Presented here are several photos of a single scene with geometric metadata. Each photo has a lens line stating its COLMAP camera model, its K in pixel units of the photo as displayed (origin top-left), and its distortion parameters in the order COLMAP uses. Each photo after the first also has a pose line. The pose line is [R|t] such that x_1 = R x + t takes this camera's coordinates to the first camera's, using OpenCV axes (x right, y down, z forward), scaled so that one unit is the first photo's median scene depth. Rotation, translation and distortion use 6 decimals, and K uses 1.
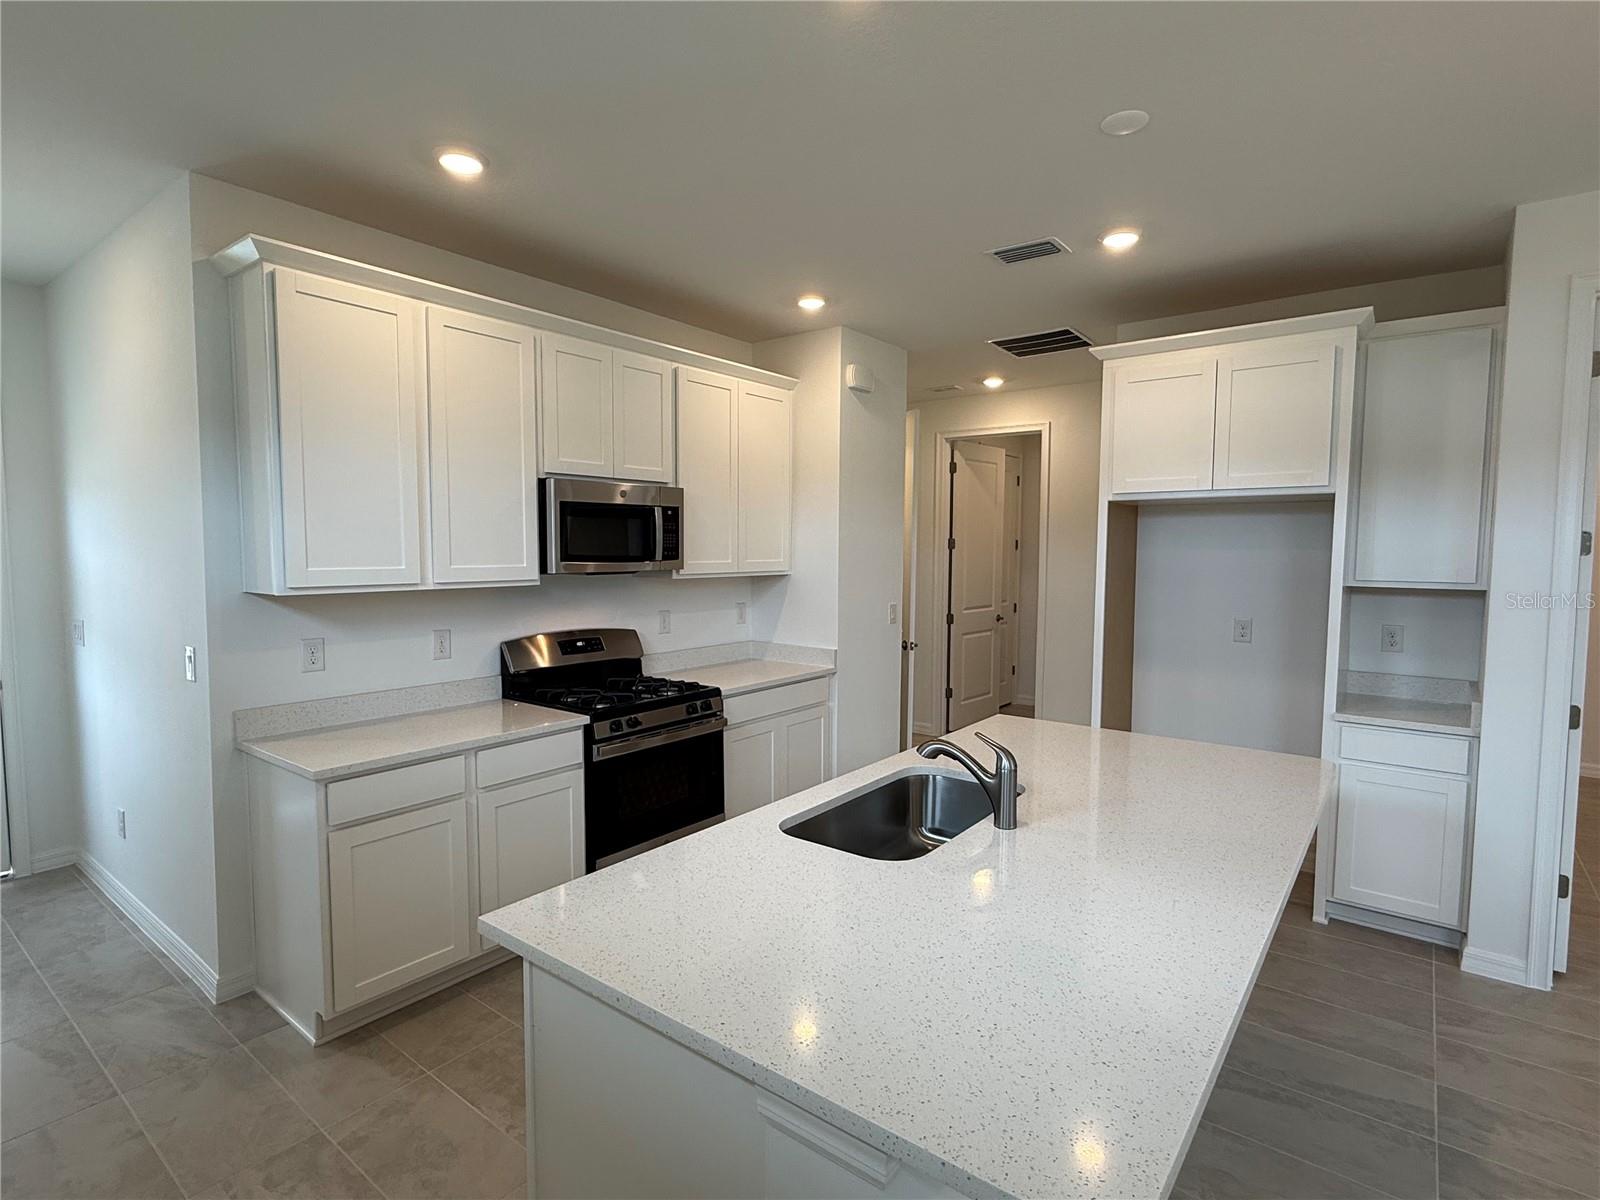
lens RADIAL K [[810.1, 0, 799.7], [0, 810.1, 601.9], [0, 0, 1]] dist [0.001112, 0.001110]
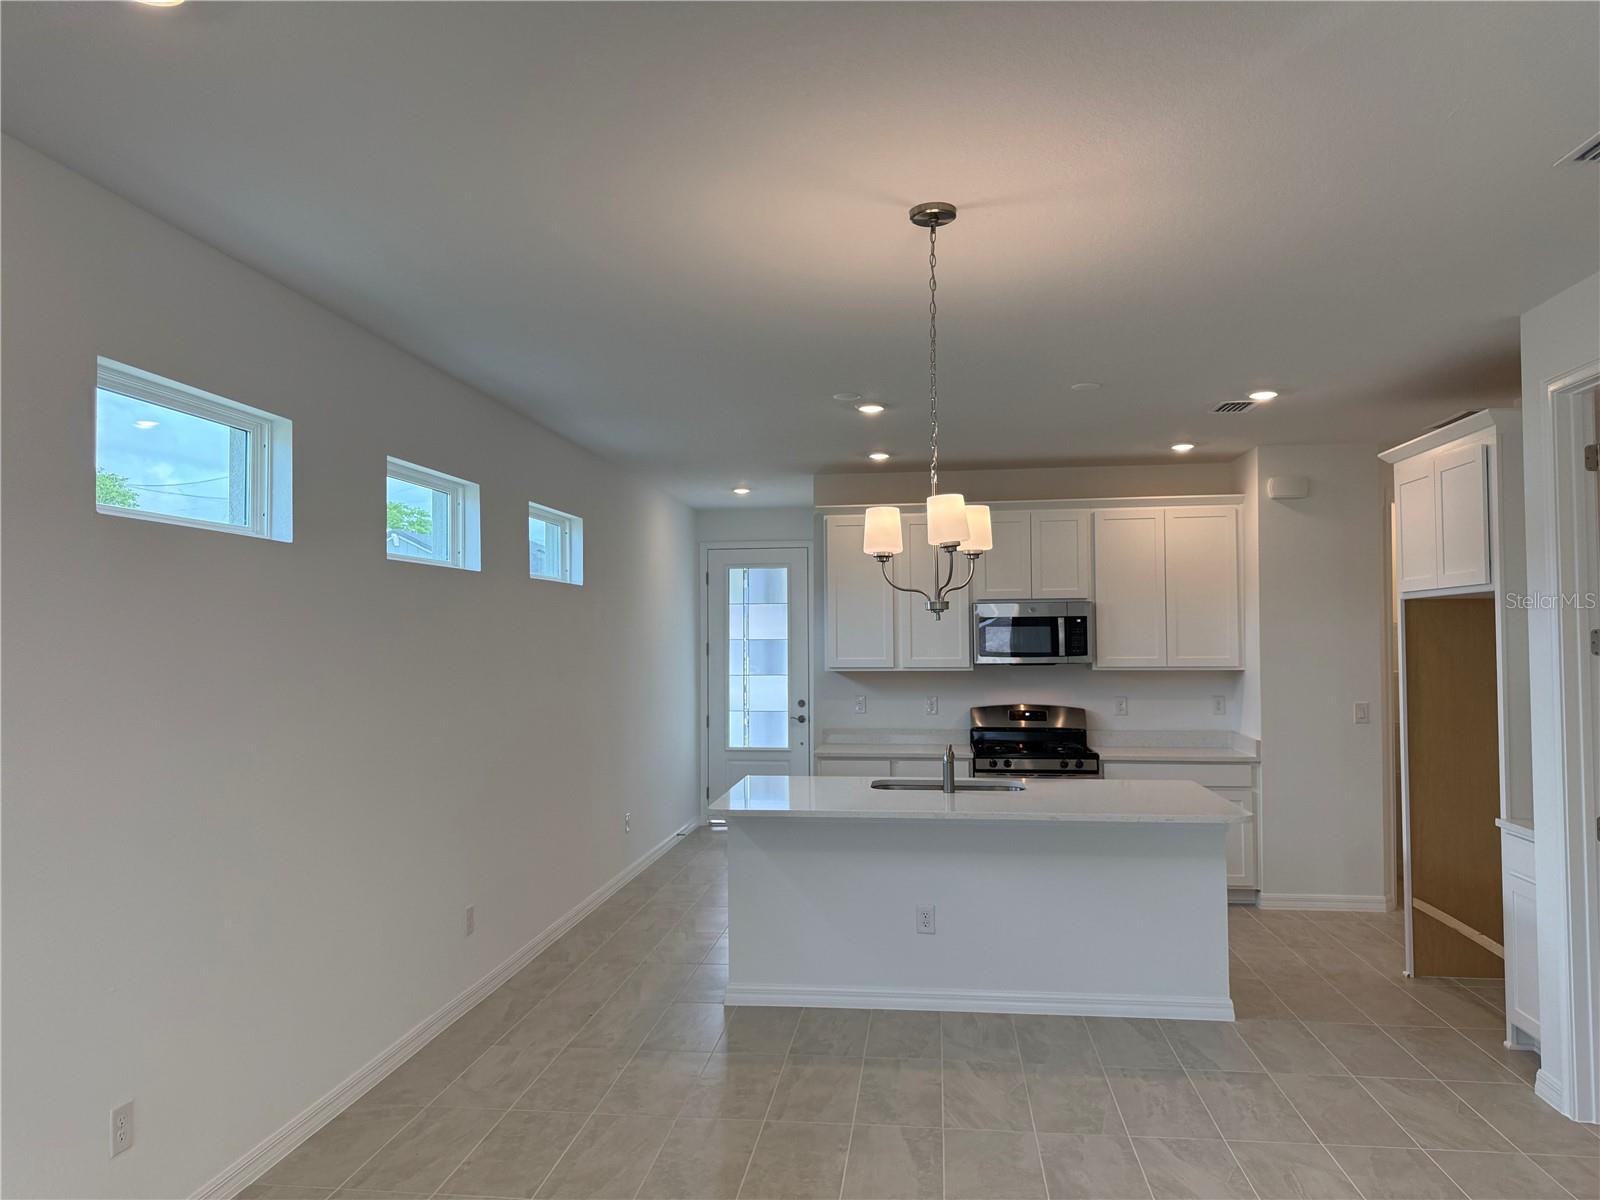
lens RADIAL K [[1114.6, 0, 764.2], [0, 1114.6, 600.3], [0, 0, 1]] dist [0.024784, -0.034185]
pose [[0.487552, -0.036971, -0.872311, 1.294991], [-0.050858, 0.996204, -0.070648, 0.015477], [0.871611, 0.078809, 0.483821, -0.388077]]
